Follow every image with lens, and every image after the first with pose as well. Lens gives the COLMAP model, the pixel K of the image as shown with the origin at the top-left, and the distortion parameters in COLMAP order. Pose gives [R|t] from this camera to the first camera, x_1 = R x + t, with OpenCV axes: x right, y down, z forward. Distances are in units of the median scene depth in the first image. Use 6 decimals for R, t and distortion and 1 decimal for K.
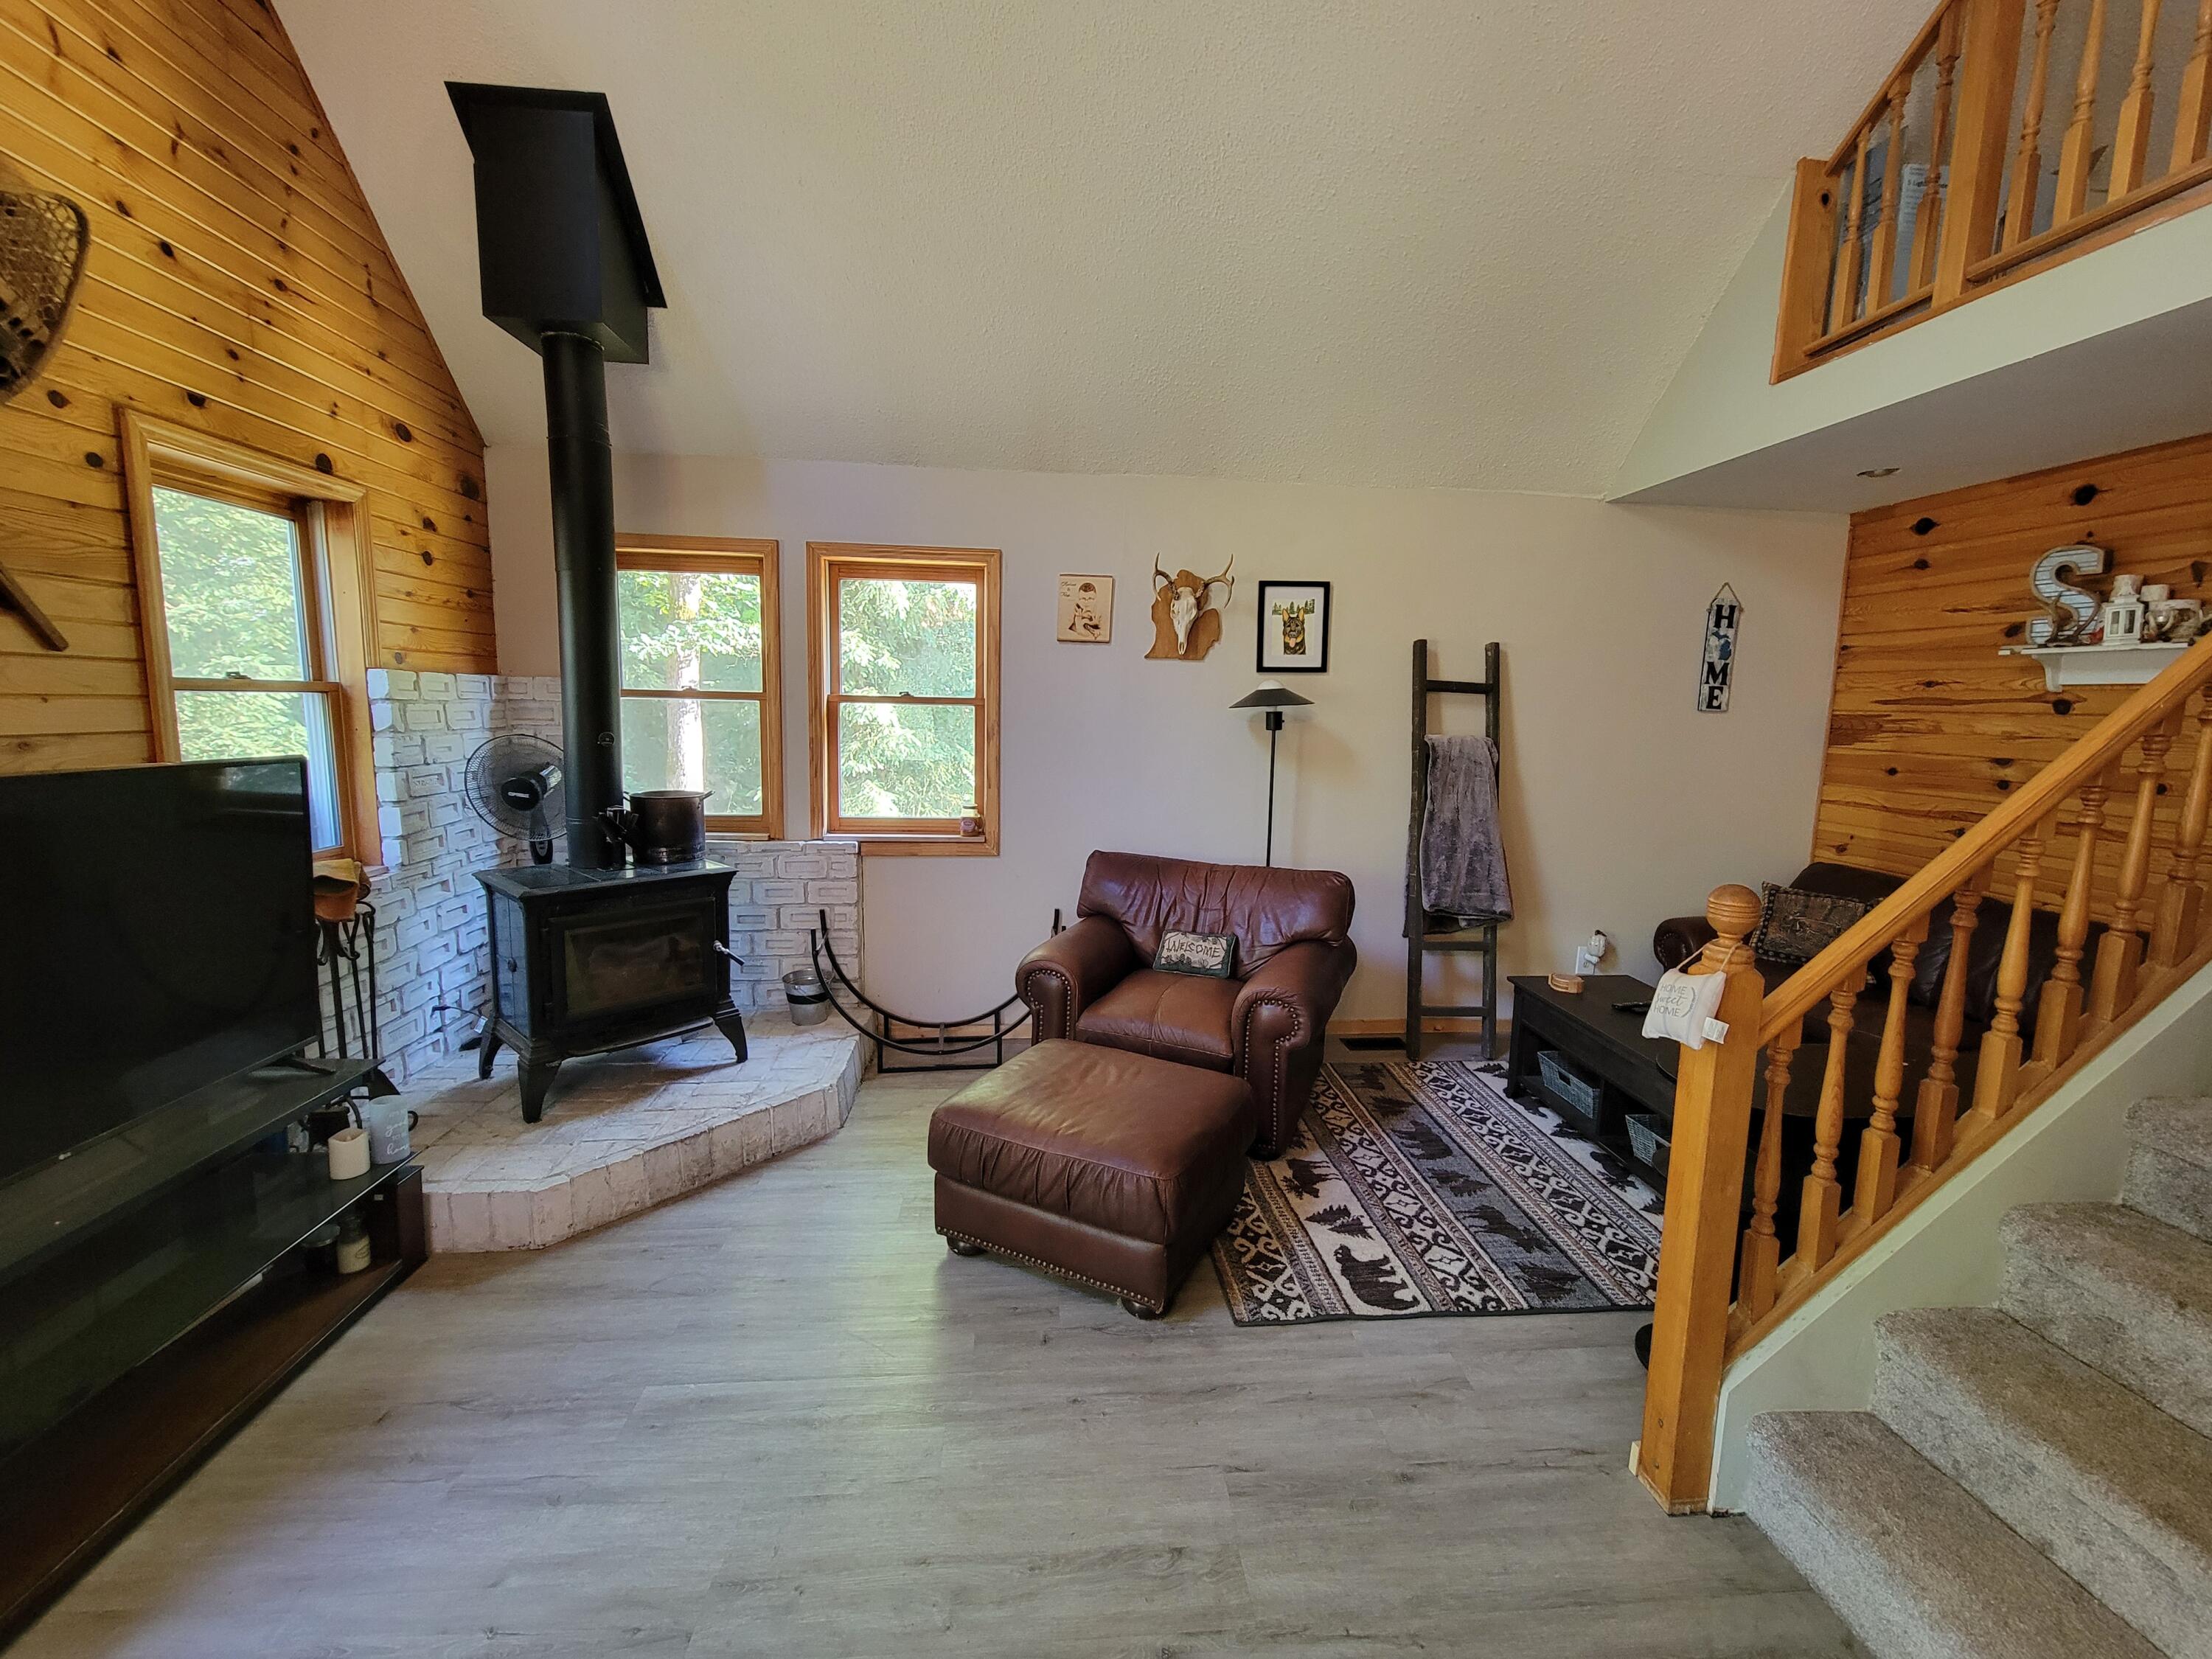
lens RADIAL K [[907.8, 0, 1116.4], [0, 907.8, 826.8], [0, 0, 1]] dist [-0.000565, -0.000798]
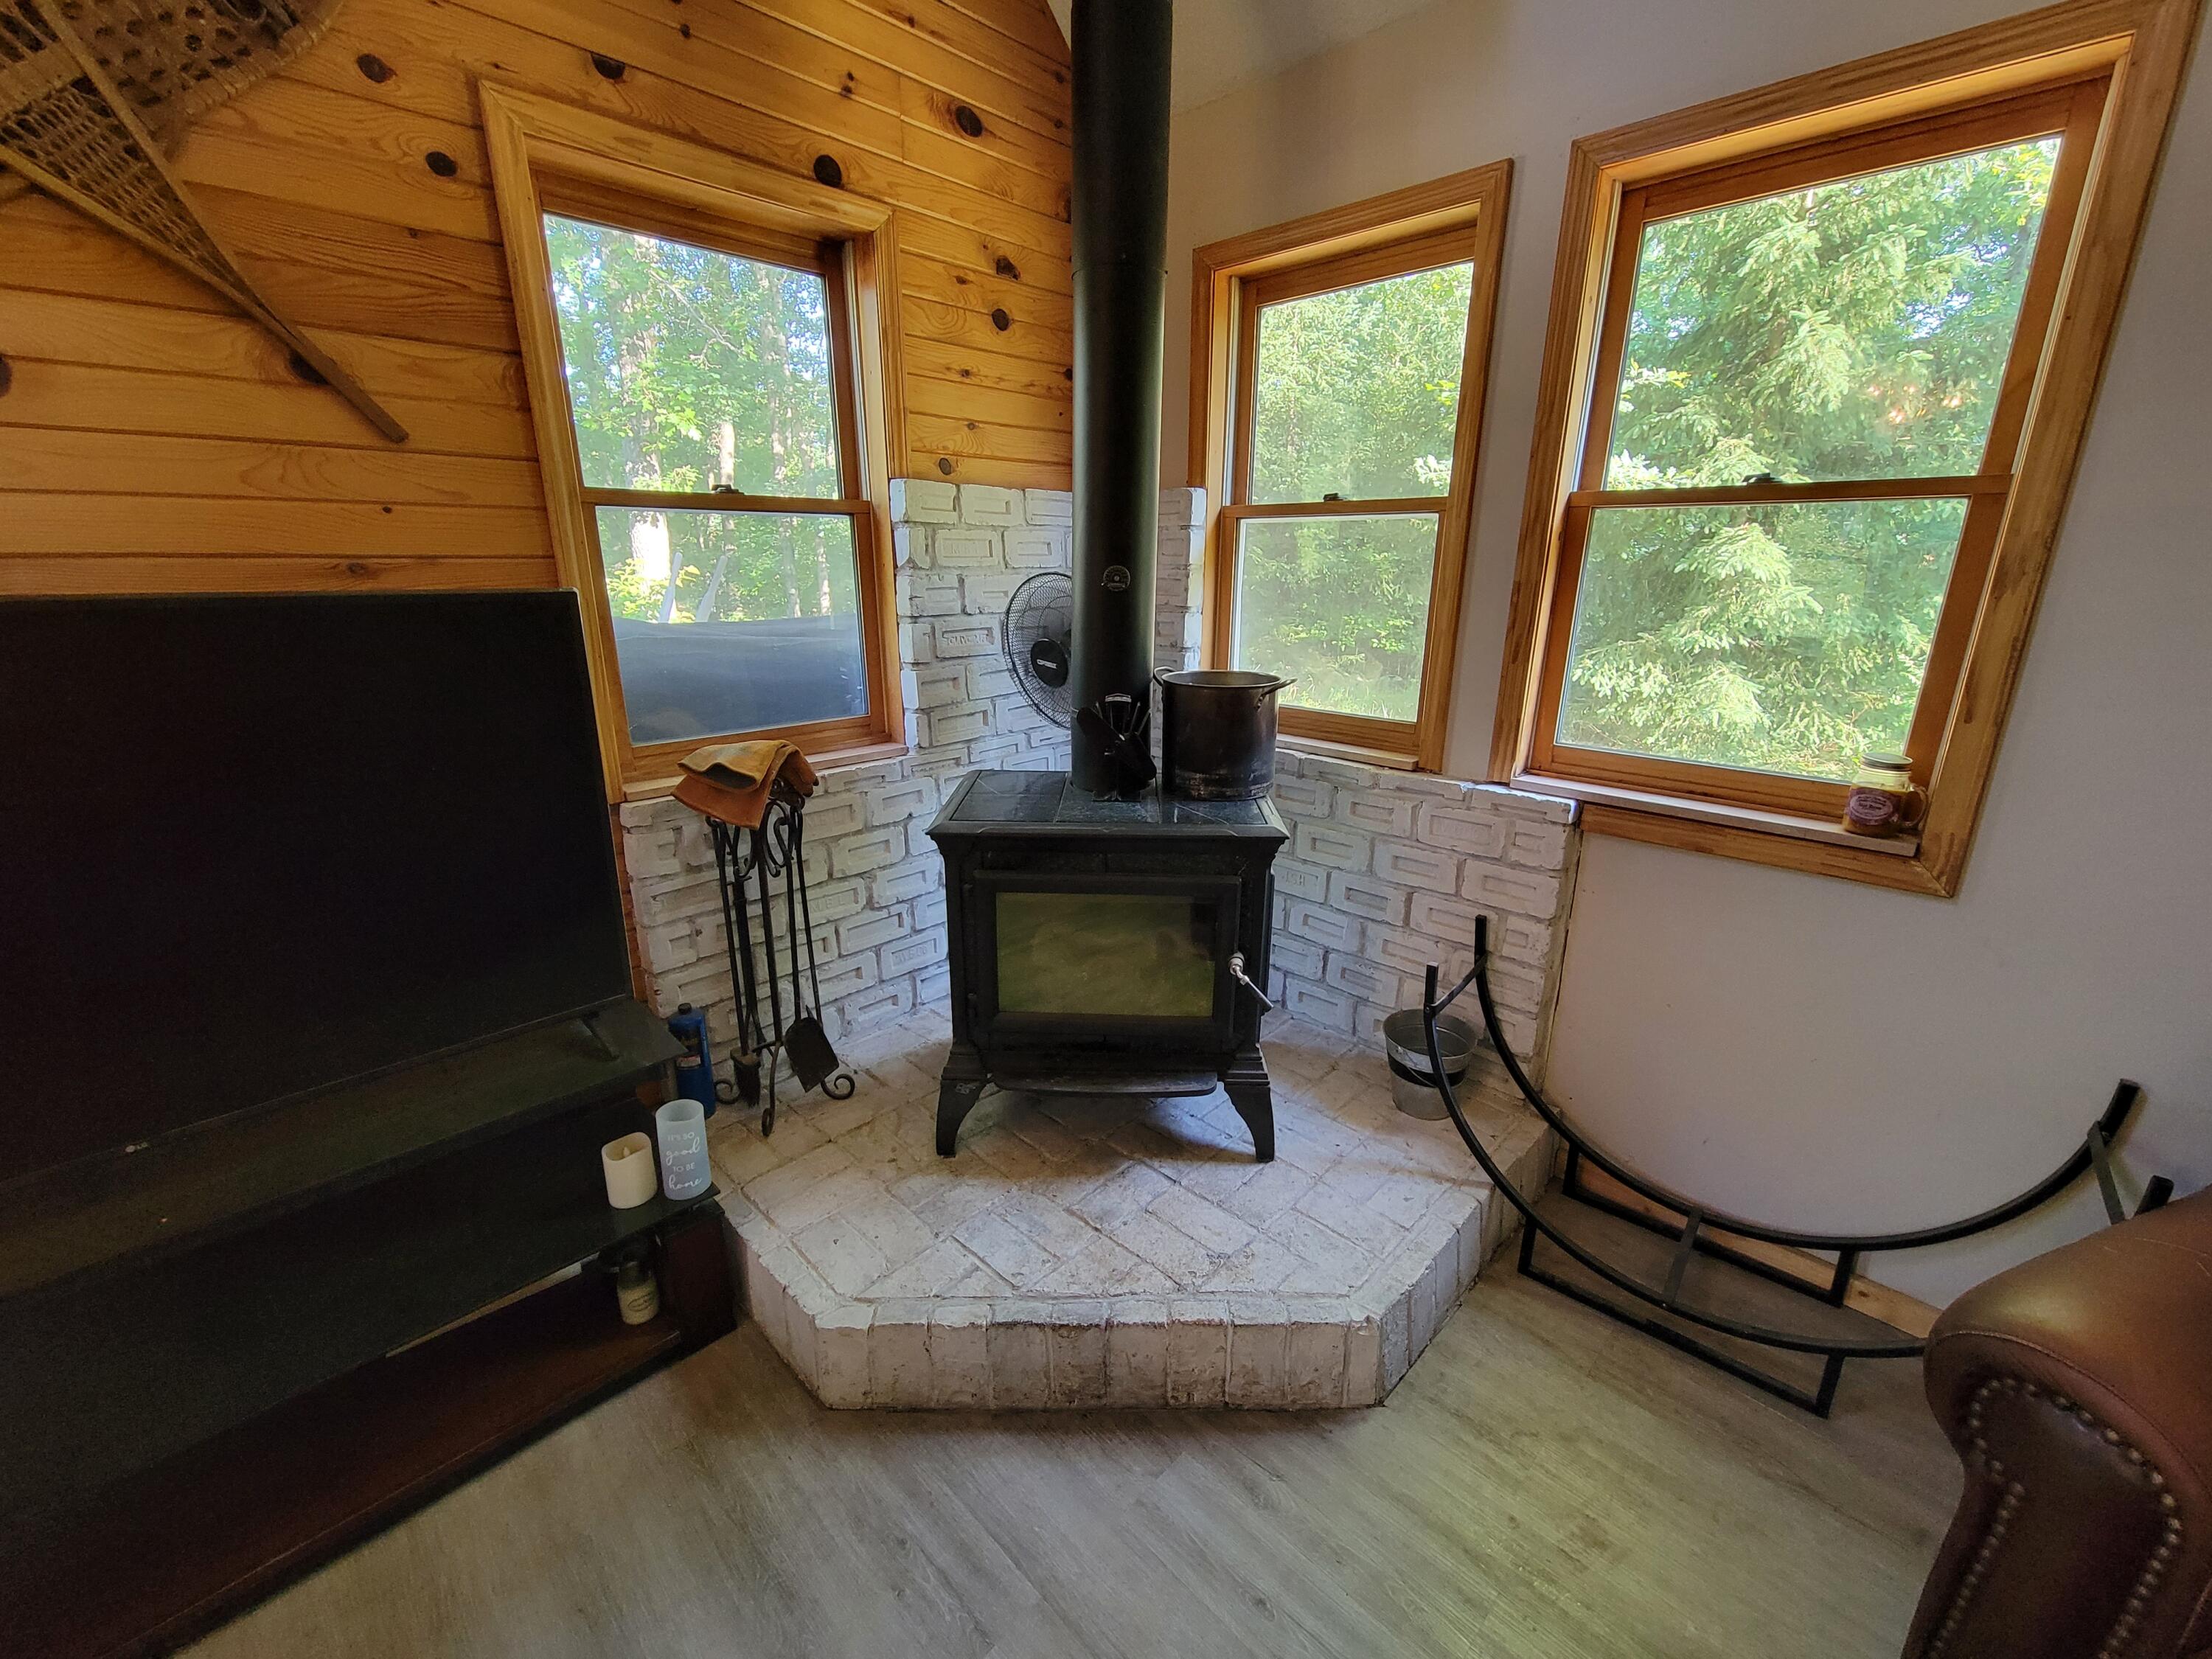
lens RADIAL K [[901.2, 0, 1108.5], [0, 901.2, 824.5], [0, 0, 1]] dist [0.006317, -0.004178]
pose [[0.638636, 0.199382, -0.743230, -0.100705], [-0.091020, 0.978642, 0.184323, -0.047379], [0.764107, -0.050067, 0.643144, 0.608375]]
